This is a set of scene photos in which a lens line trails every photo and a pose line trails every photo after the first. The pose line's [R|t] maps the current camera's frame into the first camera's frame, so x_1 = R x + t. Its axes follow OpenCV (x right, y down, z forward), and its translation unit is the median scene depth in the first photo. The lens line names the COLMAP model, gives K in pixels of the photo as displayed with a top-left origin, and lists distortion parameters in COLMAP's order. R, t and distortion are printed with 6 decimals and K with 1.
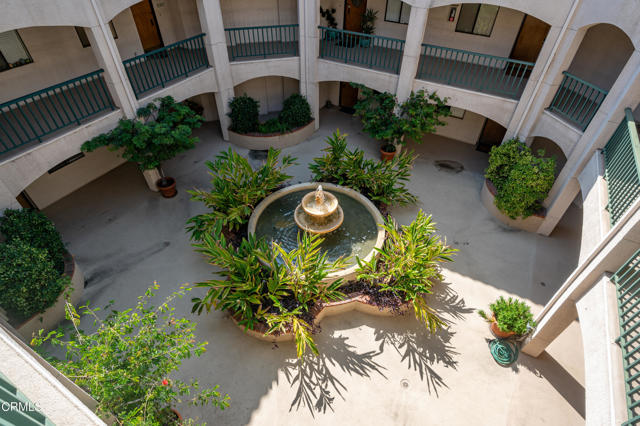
lens RADIAL K [[339.7, 0, 318.3], [0, 339.7, 212.3], [0, 0, 1]] dist [0.000537, 0.000153]
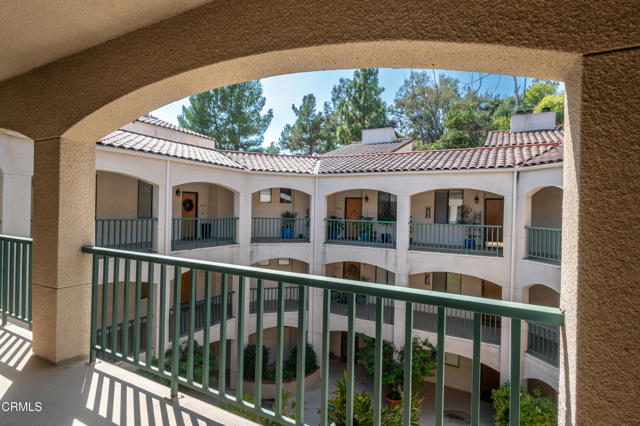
lens RADIAL K [[344.7, 0, 320.3], [0, 344.7, 209.5], [0, 0, 1]] dist [0.000156, 0.000139]
pose [[0.999678, 0.013910, 0.021216, -0.047345], [0.004246, 0.732755, -0.680479, 0.115818], [-0.025011, 0.680351, 0.732460, -0.141557]]
